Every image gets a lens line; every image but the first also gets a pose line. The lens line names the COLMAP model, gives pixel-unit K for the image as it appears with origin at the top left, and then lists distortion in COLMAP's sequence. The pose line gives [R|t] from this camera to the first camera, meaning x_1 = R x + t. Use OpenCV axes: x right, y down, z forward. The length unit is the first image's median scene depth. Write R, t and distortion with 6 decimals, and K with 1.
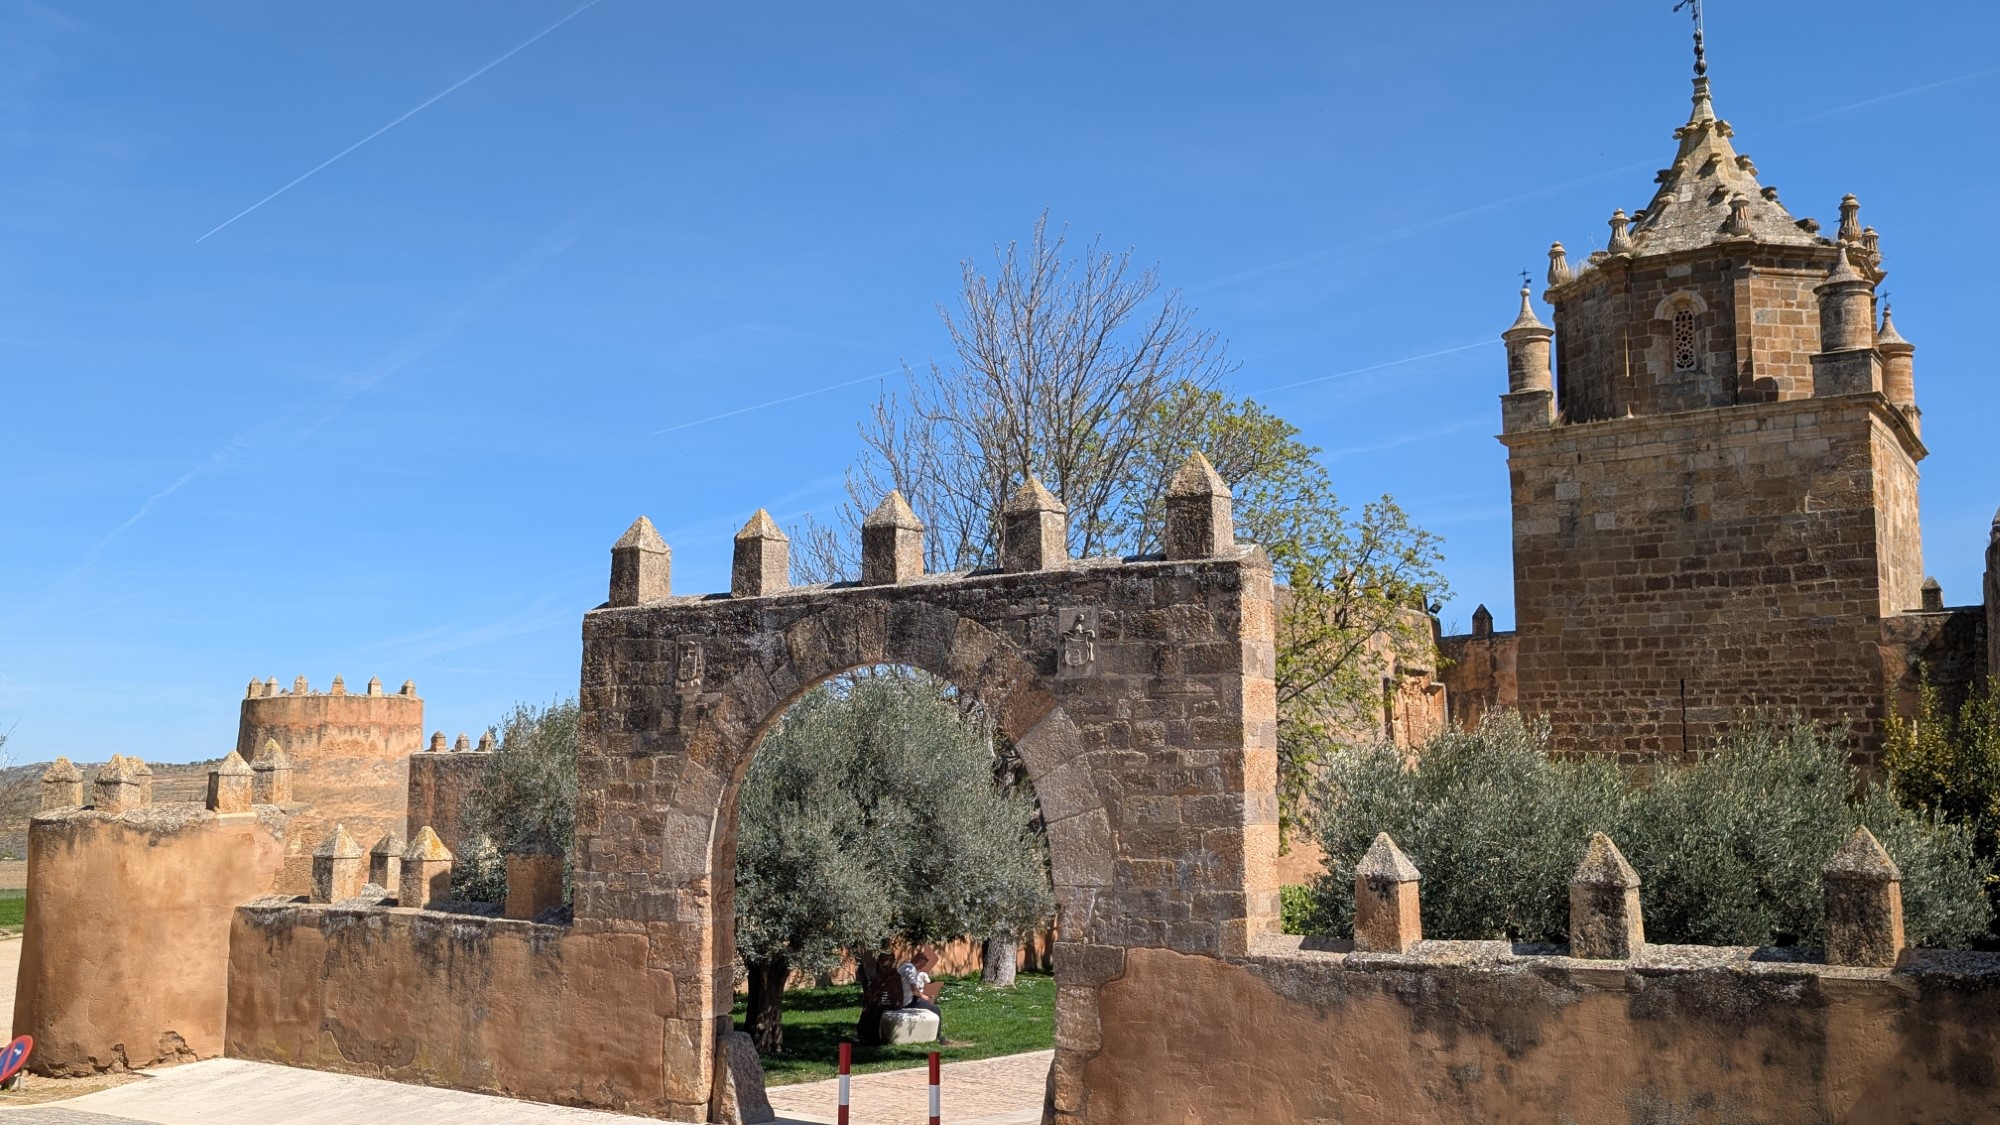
lens RADIAL K [[1827.9, 0, 1003.2], [0, 1827.9, 549.5], [0, 0, 1]] dist [0.028690, -0.010675]
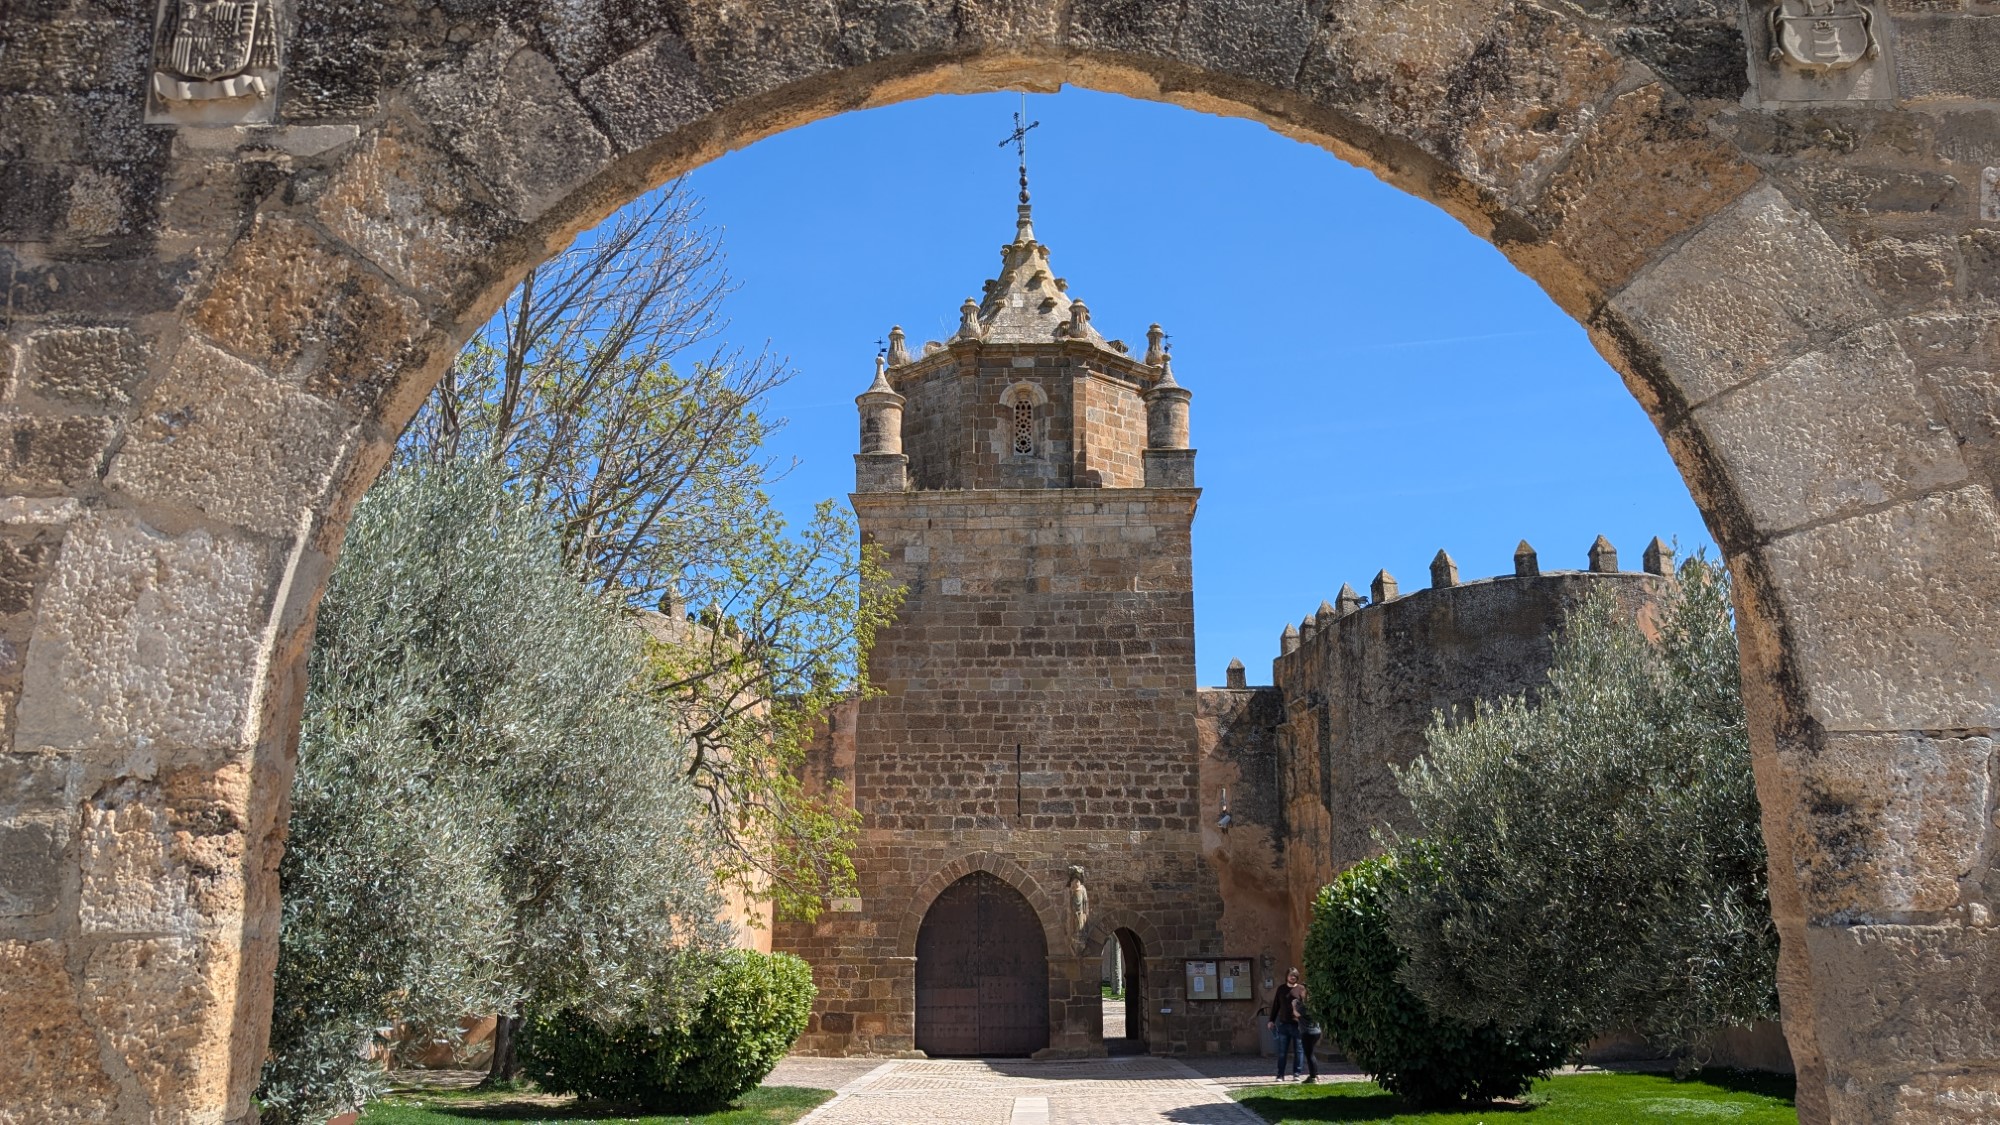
lens RADIAL K [[1441.1, 0, 996.3], [0, 1441.1, 581.5], [0, 0, 1]] dist [0.159477, -0.252711]
pose [[0.837420, 0.117266, 0.533831, -0.080596], [-0.066368, 0.991302, -0.113648, 0.073378], [-0.542515, 0.059742, 0.837919, 0.328204]]
